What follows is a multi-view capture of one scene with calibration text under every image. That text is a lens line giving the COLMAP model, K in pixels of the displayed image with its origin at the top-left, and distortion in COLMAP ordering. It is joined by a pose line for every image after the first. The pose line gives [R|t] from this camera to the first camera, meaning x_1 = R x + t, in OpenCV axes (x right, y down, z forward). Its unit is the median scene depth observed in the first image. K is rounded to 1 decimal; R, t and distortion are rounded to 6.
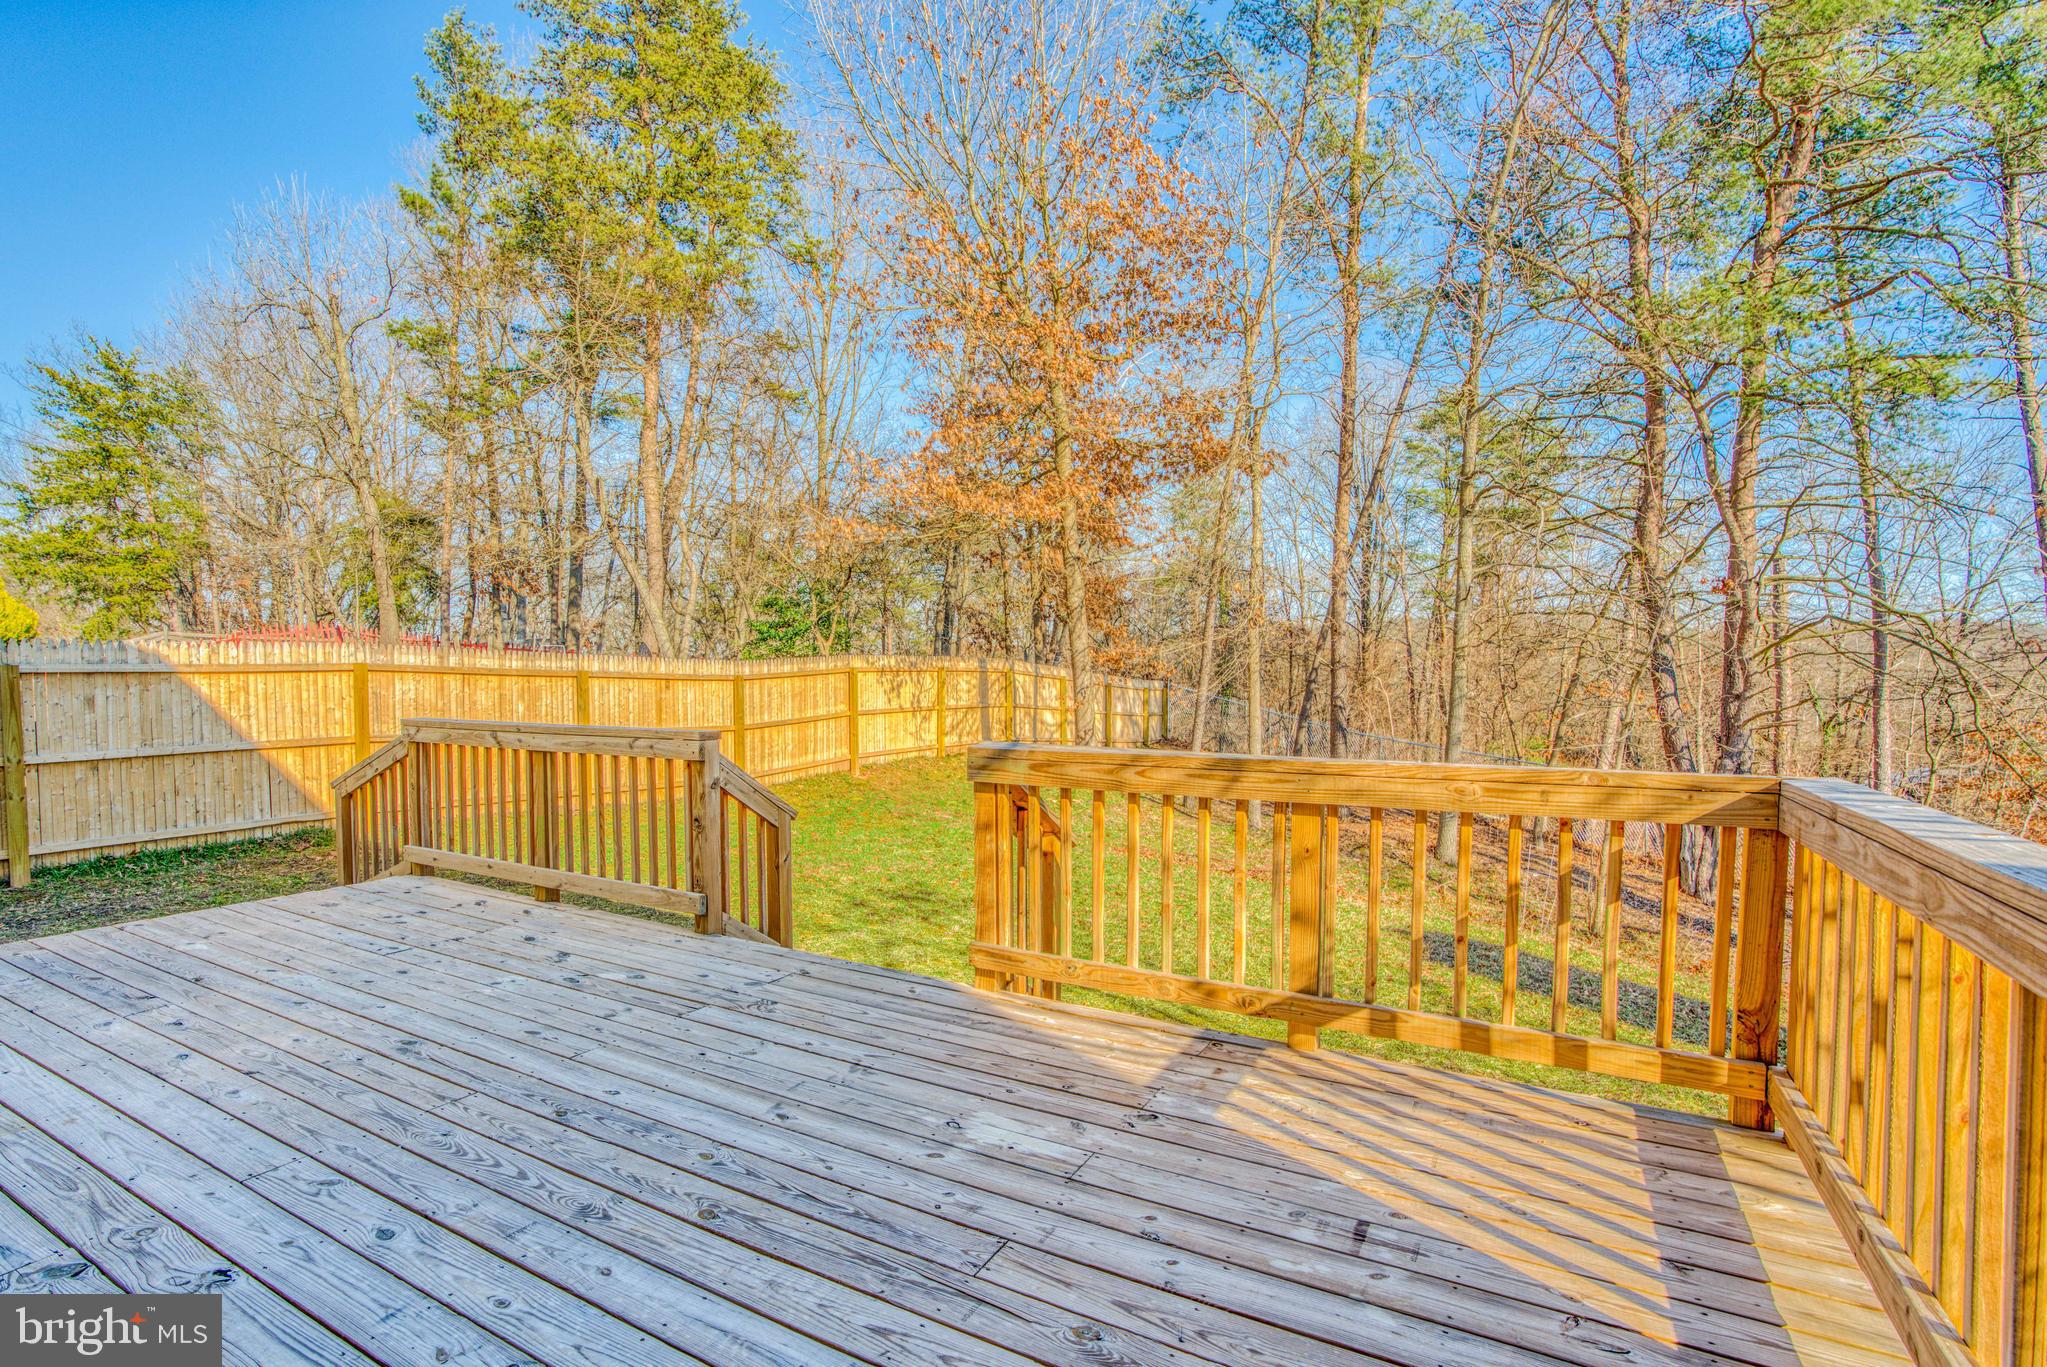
lens RADIAL K [[965.3, 0, 991.1], [0, 965.3, 699.3], [0, 0, 1]] dist [-0.058289, 0.022357]
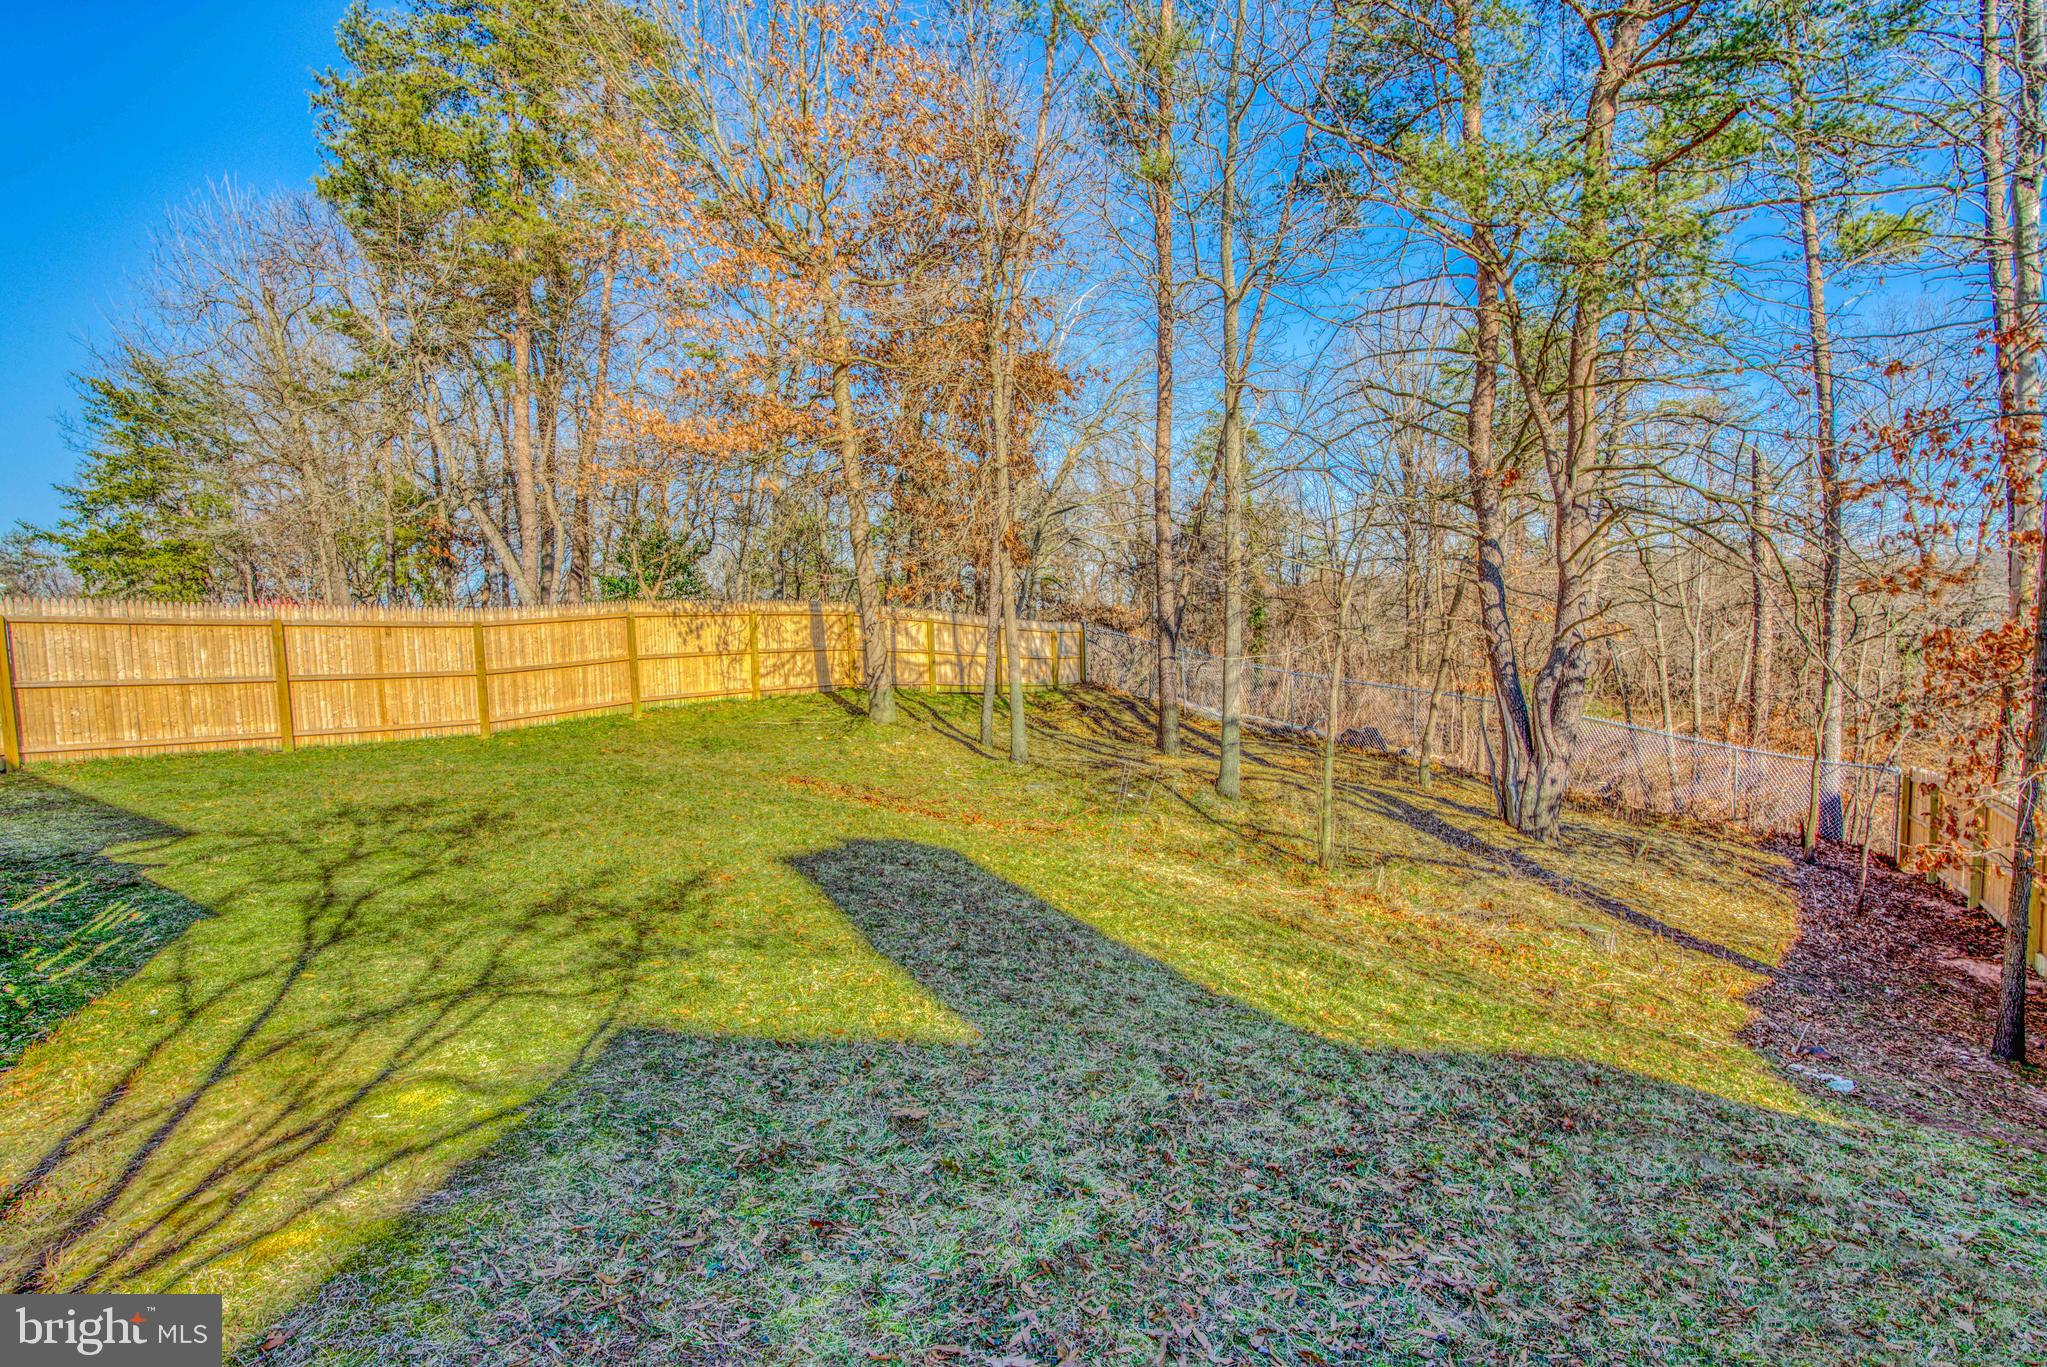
lens RADIAL K [[965.3, 0, 1001.0], [0, 965.3, 708.5], [0, 0, 1]] dist [-0.058289, 0.022357]
pose [[0.993597, -0.030131, -0.108886, 0.590086], [0.035573, 0.998195, 0.048386, 0.056801], [0.107232, -0.051950, 0.992876, 0.058431]]
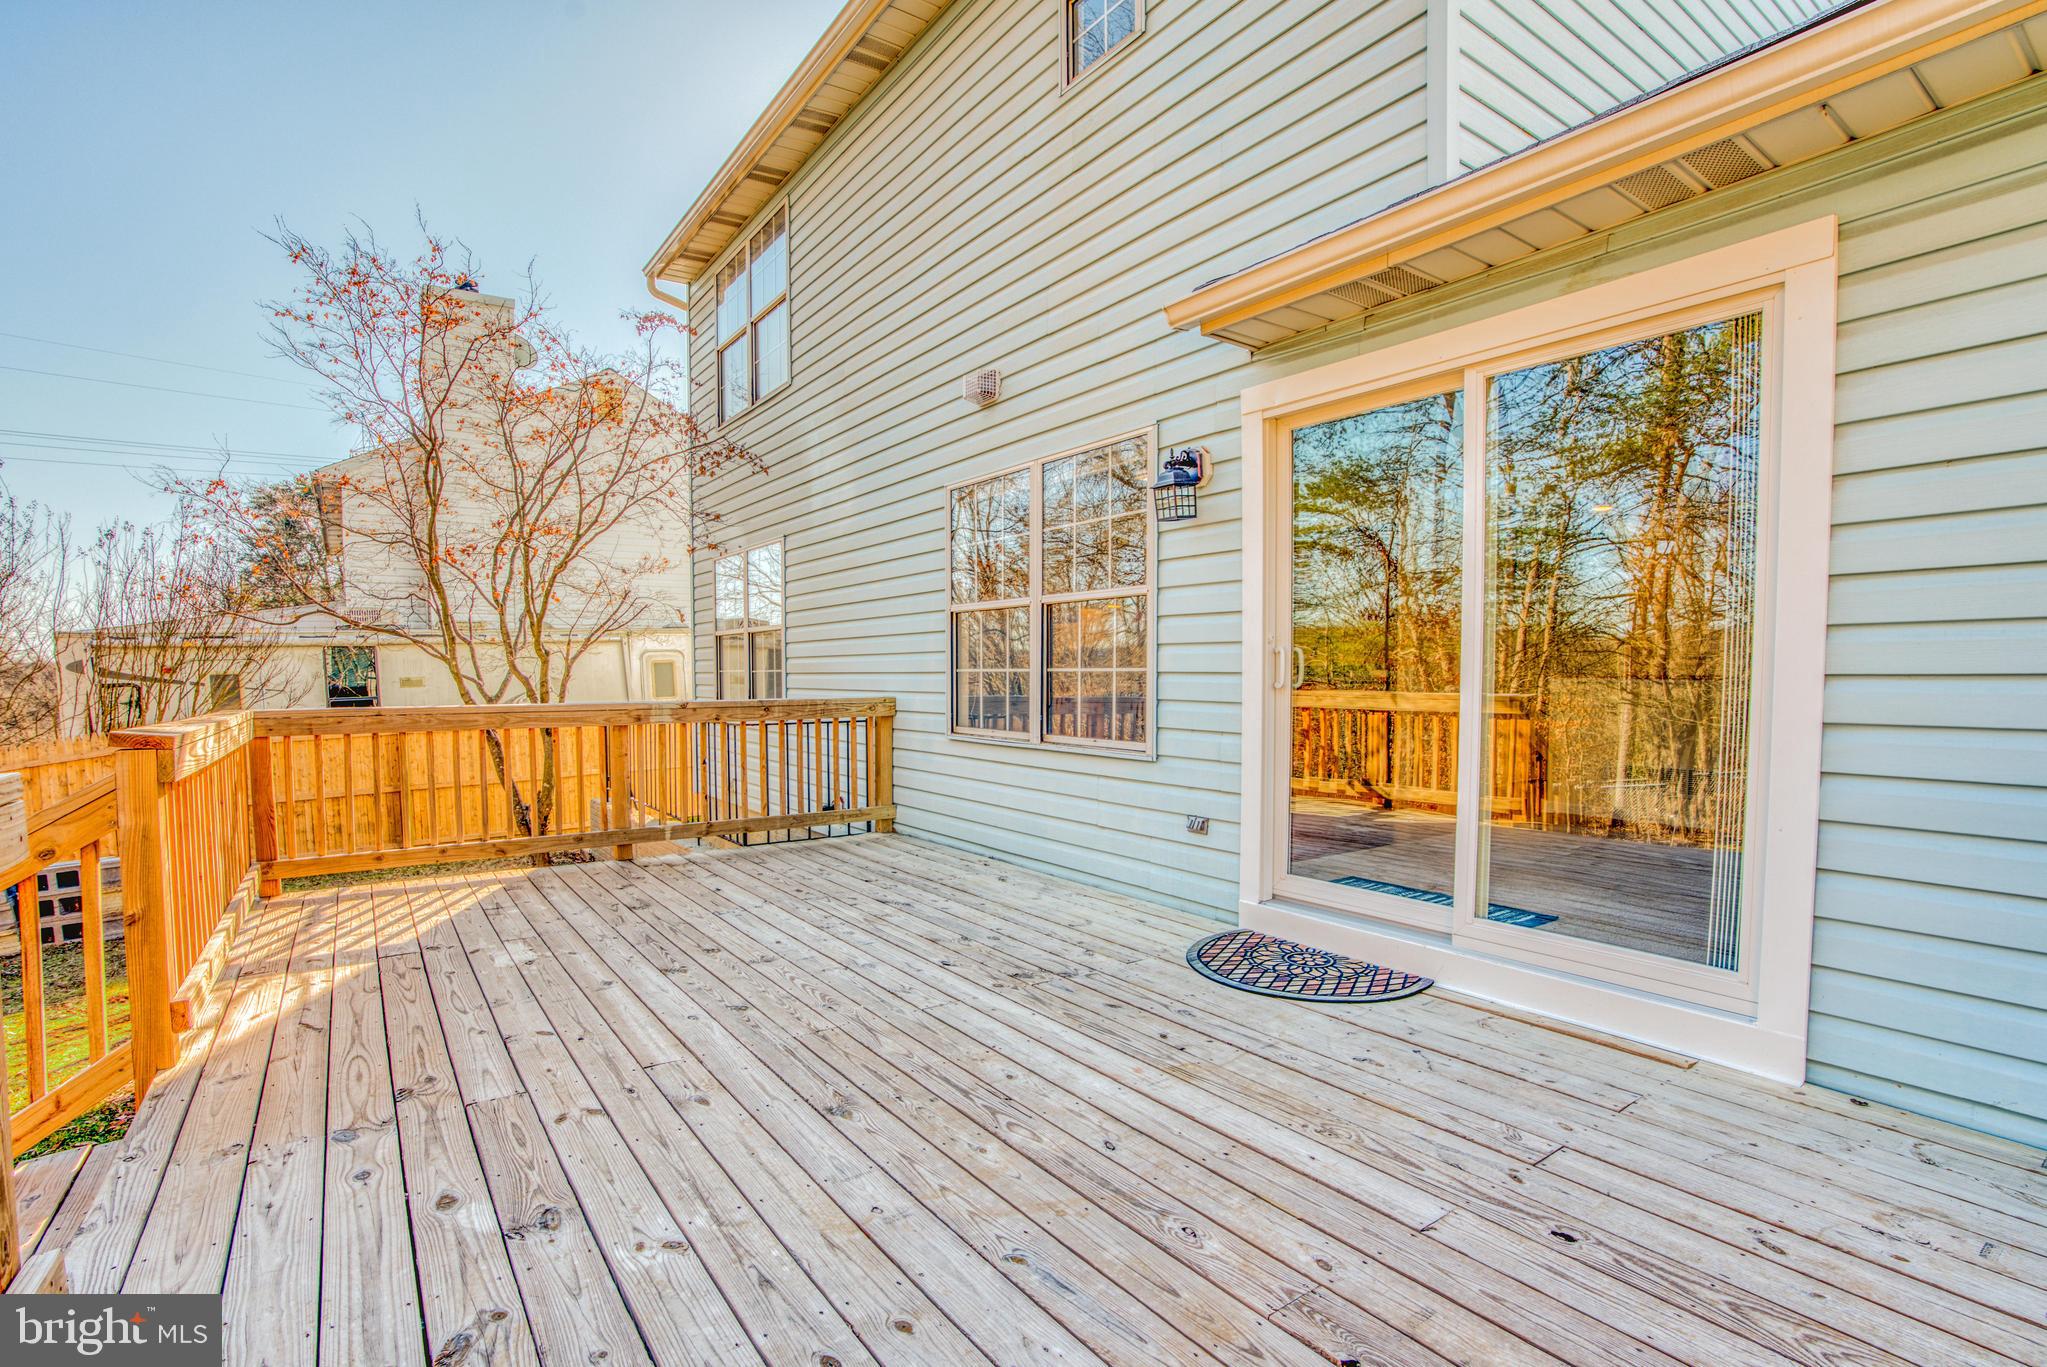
lens RADIAL K [[965.3, 0, 995.3], [0, 965.3, 687.6], [0, 0, 1]] dist [-0.058289, 0.022357]
pose [[-0.904132, -0.000268, 0.427254, -0.538619], [0.012982, 0.999521, 0.028098, 0.000865], [-0.427056, 0.030951, -0.903695, 0.831632]]
